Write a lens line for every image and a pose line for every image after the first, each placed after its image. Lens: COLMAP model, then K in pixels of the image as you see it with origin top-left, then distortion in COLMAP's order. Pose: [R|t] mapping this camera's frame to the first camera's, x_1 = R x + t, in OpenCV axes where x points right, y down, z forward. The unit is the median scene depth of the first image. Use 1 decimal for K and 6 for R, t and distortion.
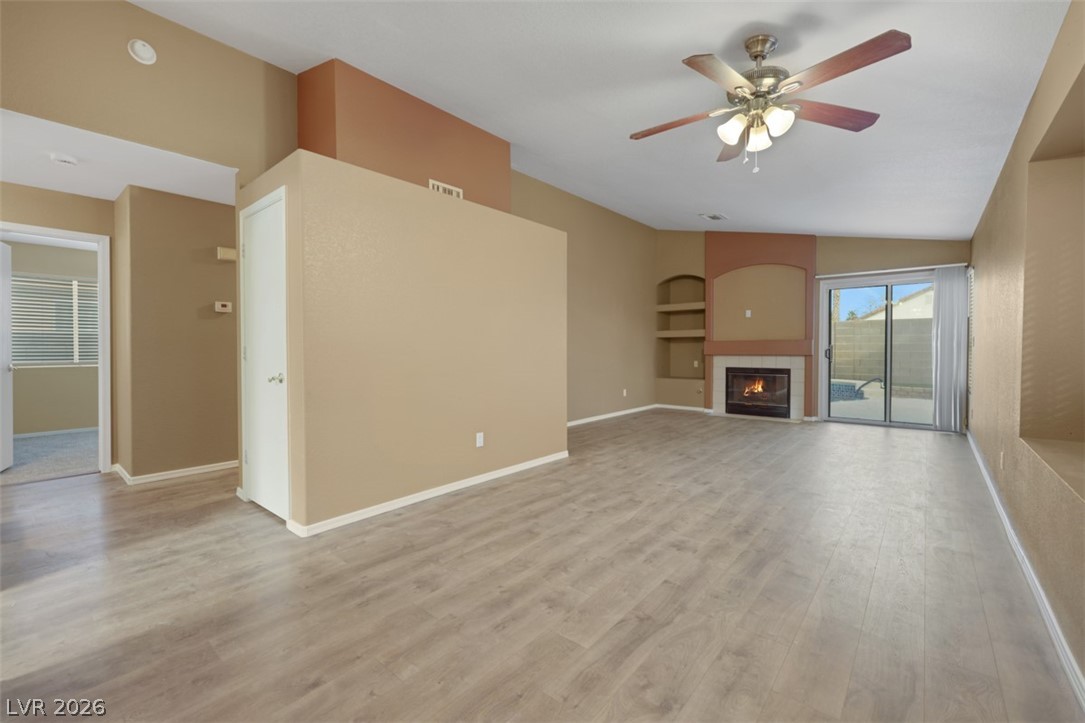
lens RADIAL K [[447.6, 0, 537.8], [0, 447.6, 359.0], [0, 0, 1]] dist [-0.001428, 0.000031]
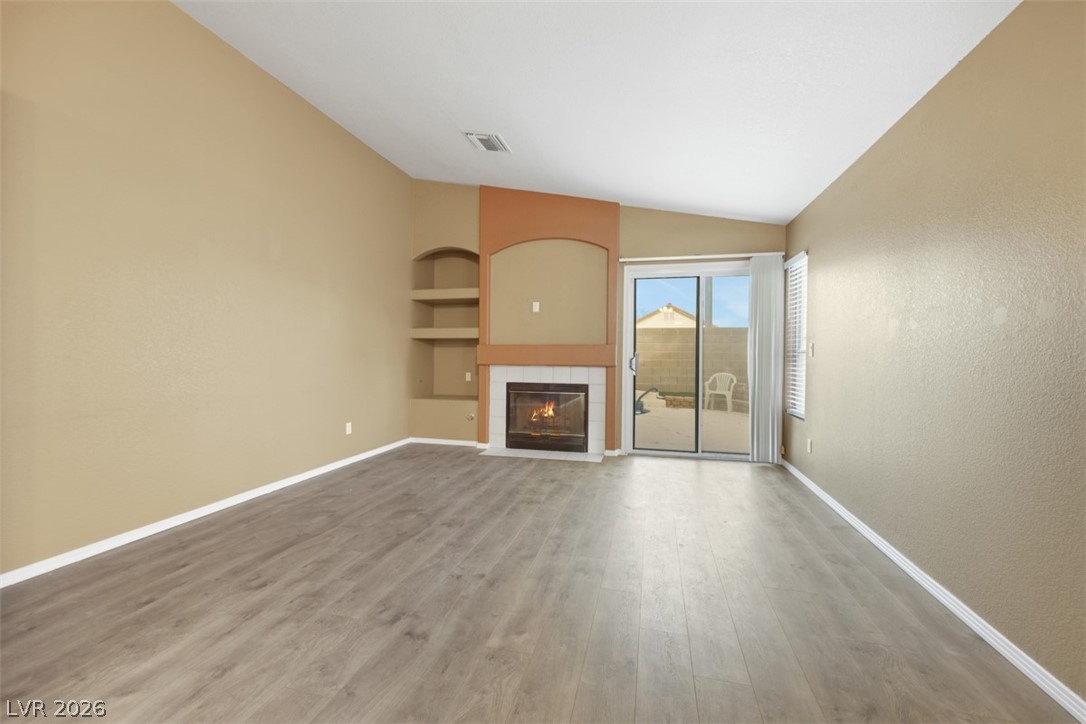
lens RADIAL K [[429.5, 0, 543.0], [0, 429.5, 362.0], [0, 0, 1]] dist [-0.000401, -0.000011]
pose [[0.891416, 0.003917, 0.453169, 0.173413], [-0.000792, 0.999975, -0.007087, -0.009005], [-0.453185, 0.005959, 0.891396, 0.390925]]
